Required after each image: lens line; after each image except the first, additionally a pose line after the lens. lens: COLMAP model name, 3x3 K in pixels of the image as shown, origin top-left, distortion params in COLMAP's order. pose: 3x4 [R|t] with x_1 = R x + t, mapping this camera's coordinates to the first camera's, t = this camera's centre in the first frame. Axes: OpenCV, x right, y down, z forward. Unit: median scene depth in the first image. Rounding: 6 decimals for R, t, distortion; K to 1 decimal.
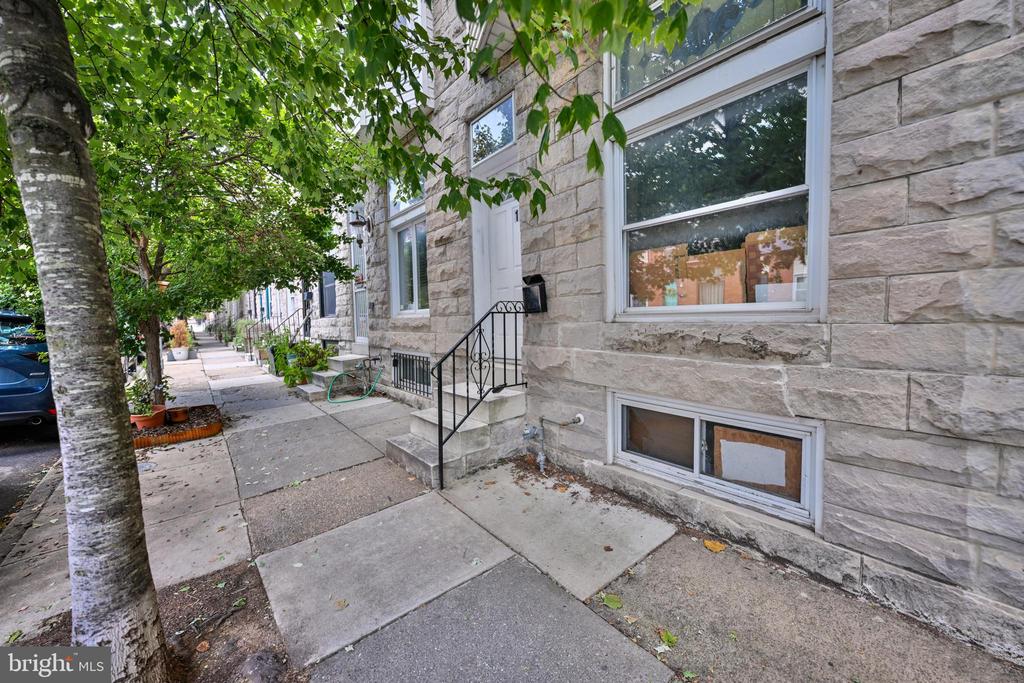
lens RADIAL K [[400.9, 0, 512.0], [0, 400.9, 341.5], [0, 0, 1]] dist [0.000656, 0.000088]
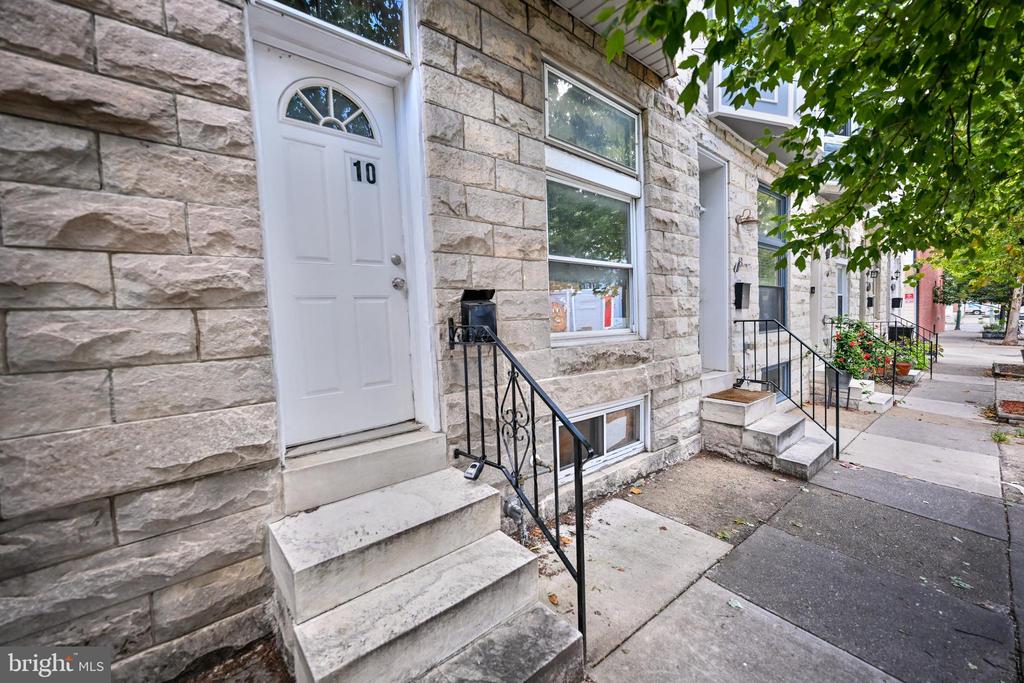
lens RADIAL K [[403.9, 0, 507.7], [0, 403.9, 340.9], [0, 0, 1]] dist [-0.000720, -0.000052]
pose [[-0.019541, -0.029209, 0.999382, -1.017773], [0.089965, 0.995467, 0.030854, -0.143785], [-0.995753, 0.090512, -0.016825, 1.510710]]
